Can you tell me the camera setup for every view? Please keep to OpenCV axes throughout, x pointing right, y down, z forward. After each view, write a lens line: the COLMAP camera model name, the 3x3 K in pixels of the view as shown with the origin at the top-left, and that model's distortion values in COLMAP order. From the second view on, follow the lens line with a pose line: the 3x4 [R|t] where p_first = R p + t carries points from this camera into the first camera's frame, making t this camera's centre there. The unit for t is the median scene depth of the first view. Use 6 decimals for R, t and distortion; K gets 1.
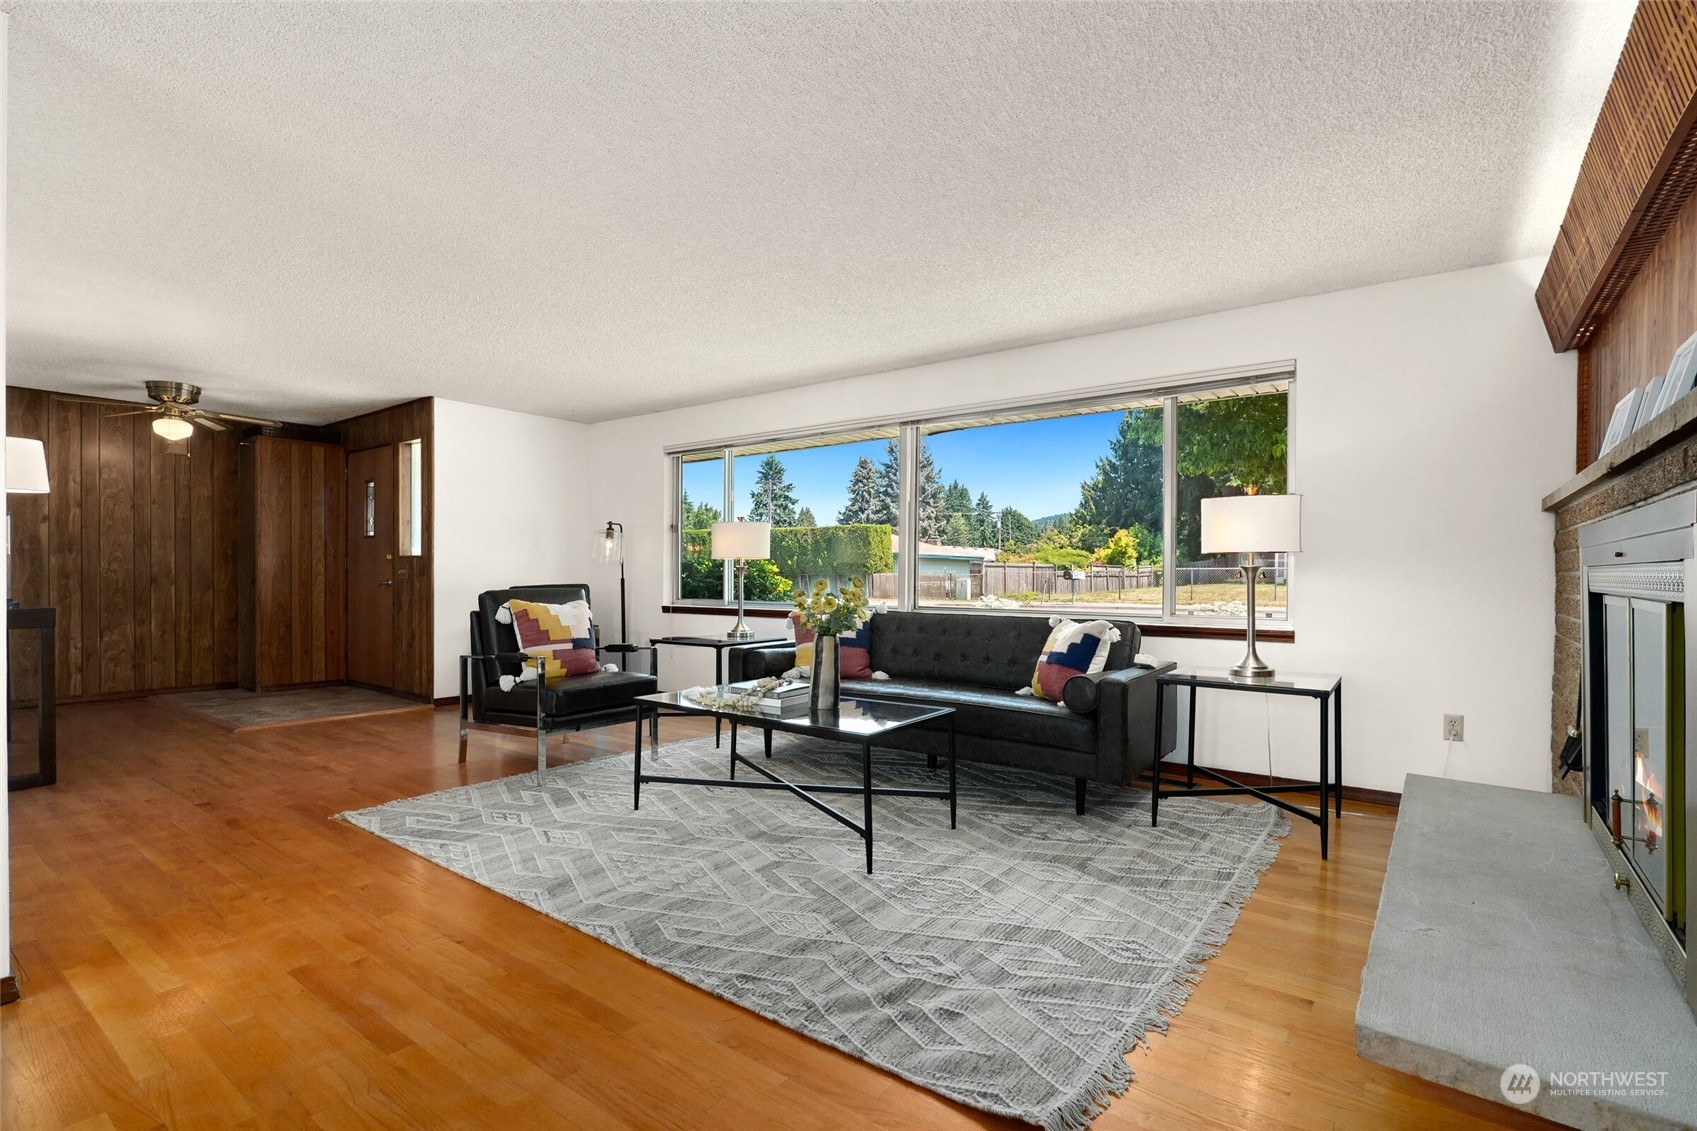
lens RADIAL K [[791.5, 0, 852.8], [0, 791.5, 581.0], [0, 0, 1]] dist [-0.012637, 0.003184]
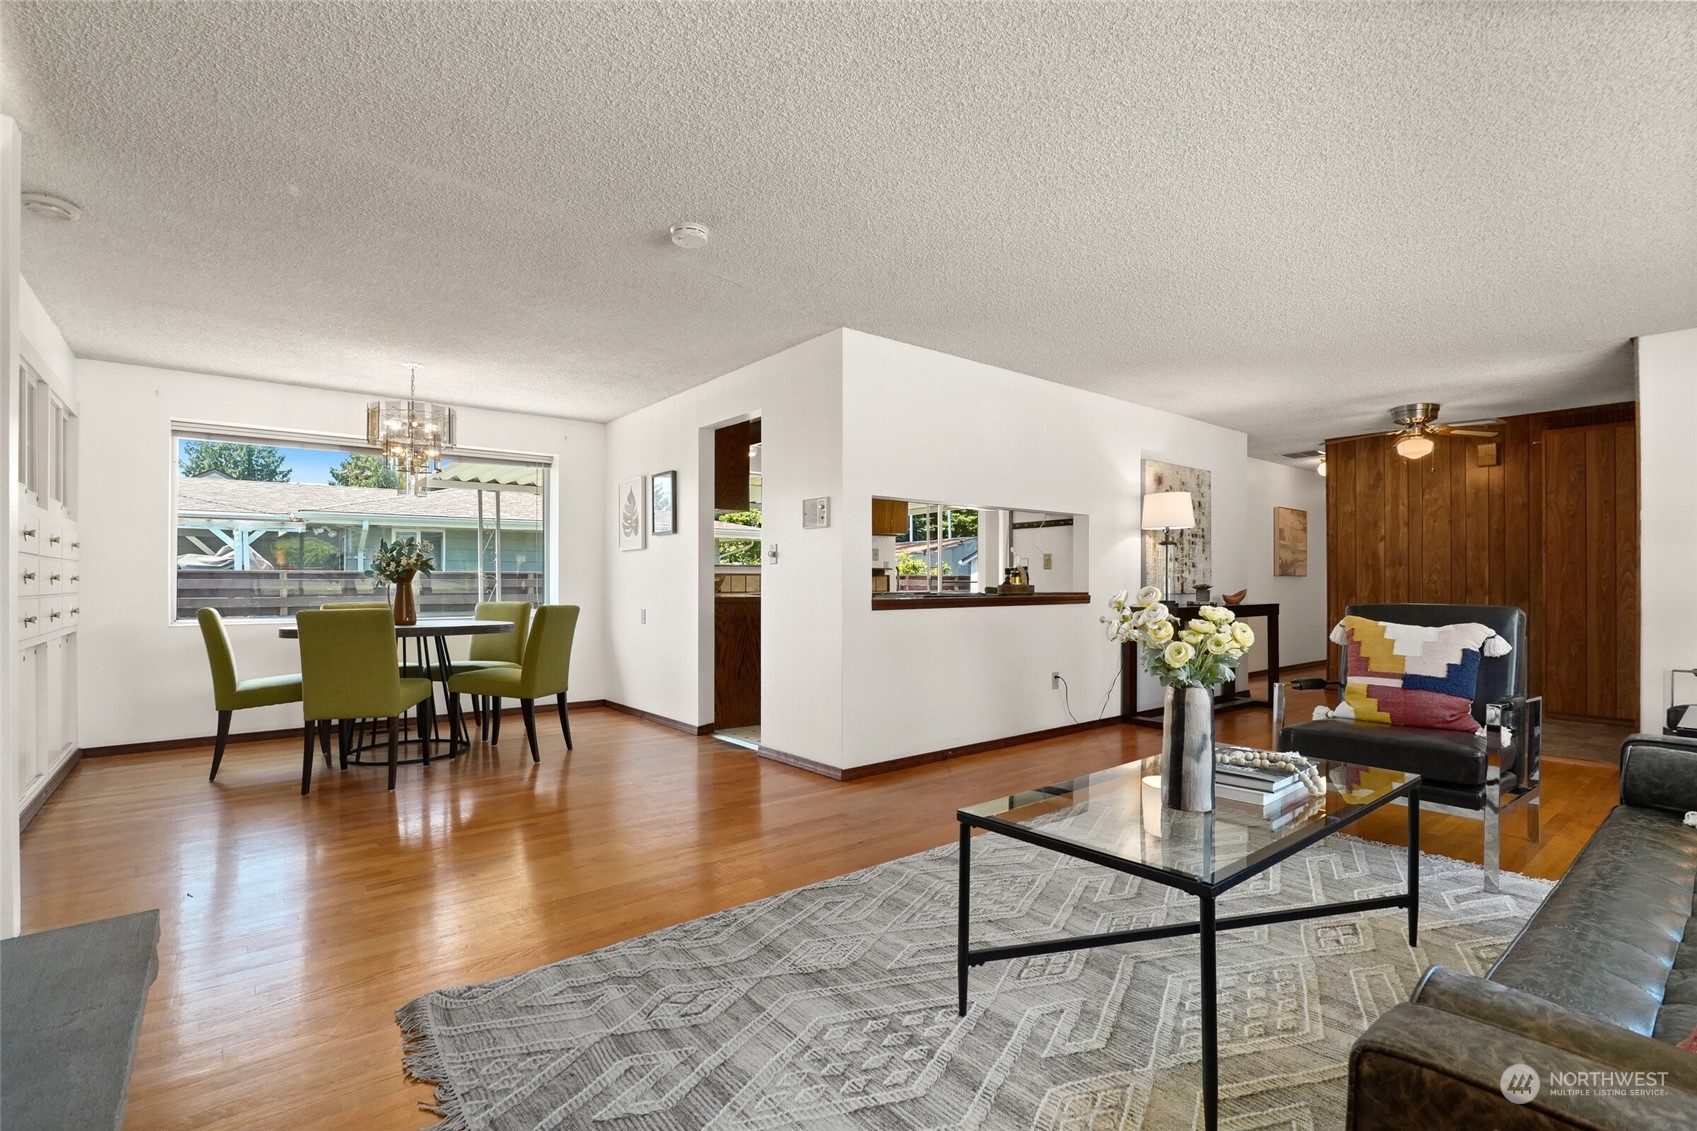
lens RADIAL K [[791.5, 0, 850.8], [0, 791.5, 566.9], [0, 0, 1]] dist [-0.012637, 0.003184]
pose [[-0.242071, -0.021481, -0.970021, 0.626553], [-0.011672, 0.999747, -0.019226, -0.005926], [0.970188, 0.006667, -0.242260, 0.928911]]
